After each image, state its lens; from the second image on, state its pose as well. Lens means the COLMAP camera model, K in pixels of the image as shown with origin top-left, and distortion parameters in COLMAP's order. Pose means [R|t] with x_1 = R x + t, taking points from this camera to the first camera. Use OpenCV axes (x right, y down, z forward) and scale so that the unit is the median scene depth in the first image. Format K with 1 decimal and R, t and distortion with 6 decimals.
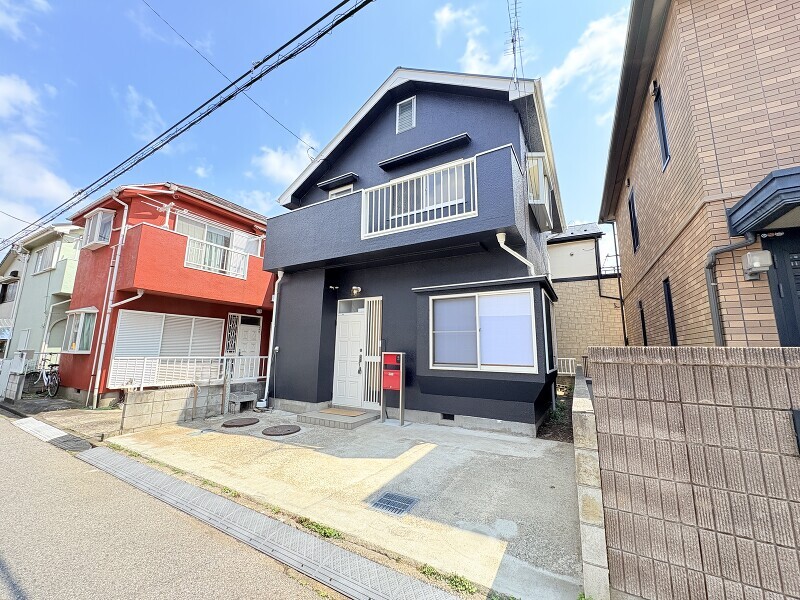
lens RADIAL K [[316.8, 0, 400.0], [0, 316.8, 296.8], [0, 0, 1]] dist [0.000873, -0.000259]
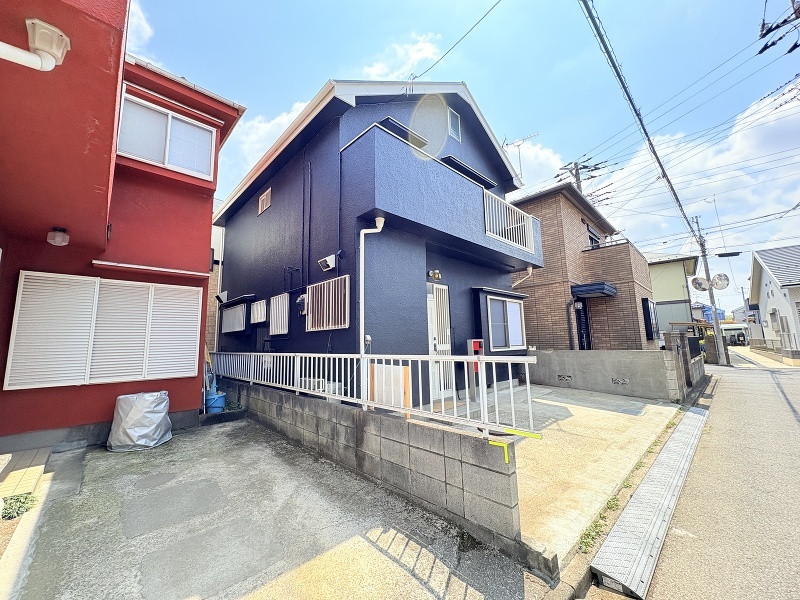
lens RADIAL K [[316.8, 0, 398.1], [0, 316.8, 298.4], [0, 0, 1]] dist [0.000873, -0.000259]
pose [[0.275305, 0.113416, 0.954643, -1.567279], [-0.137285, 0.987477, -0.077726, 0.204192], [-0.951504, -0.109659, 0.287428, 1.247075]]
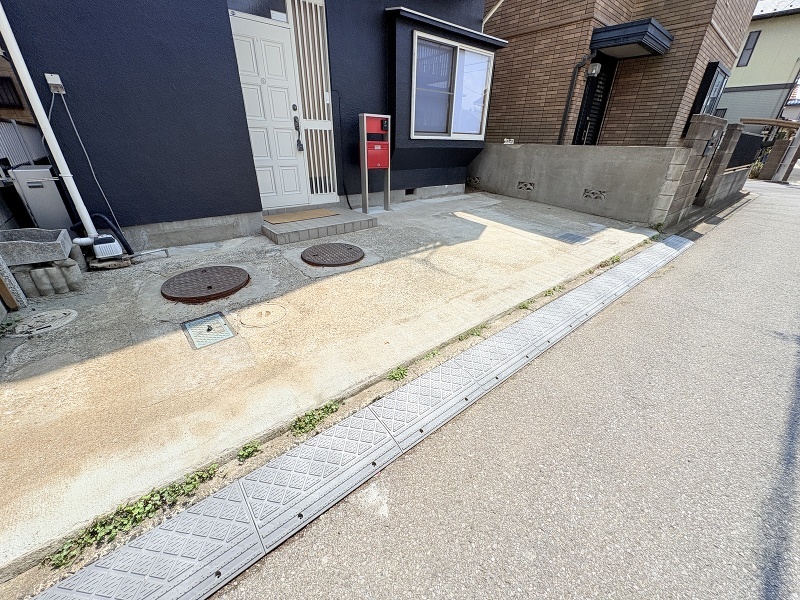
lens RADIAL K [[316.8, 0, 397.5], [0, 316.8, 298.3], [0, 0, 1]] dist [0.000873, -0.000259]
pose [[0.342964, -0.426039, 0.837178, -1.014377], [-0.171279, 0.847929, 0.501677, 0.208688], [-0.923601, -0.315448, 0.217837, 0.872995]]
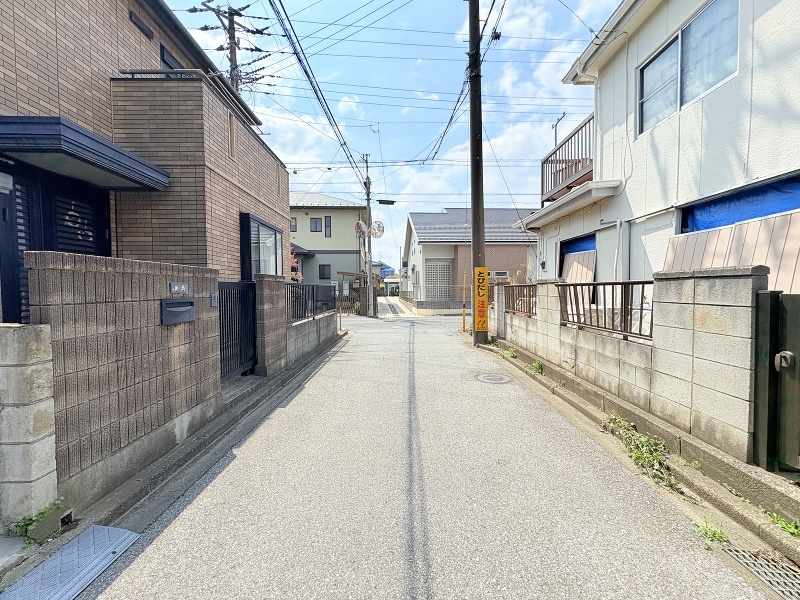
lens RADIAL K [[316.8, 0, 402.6], [0, 316.8, 298.9], [0, 0, 1]] dist [0.000873, -0.000259]
pose [[-0.509278, -0.037358, 0.859791, -0.290589], [-0.144175, 0.988642, -0.042442, 0.079241], [-0.848440, -0.145575, -0.508879, 0.253064]]
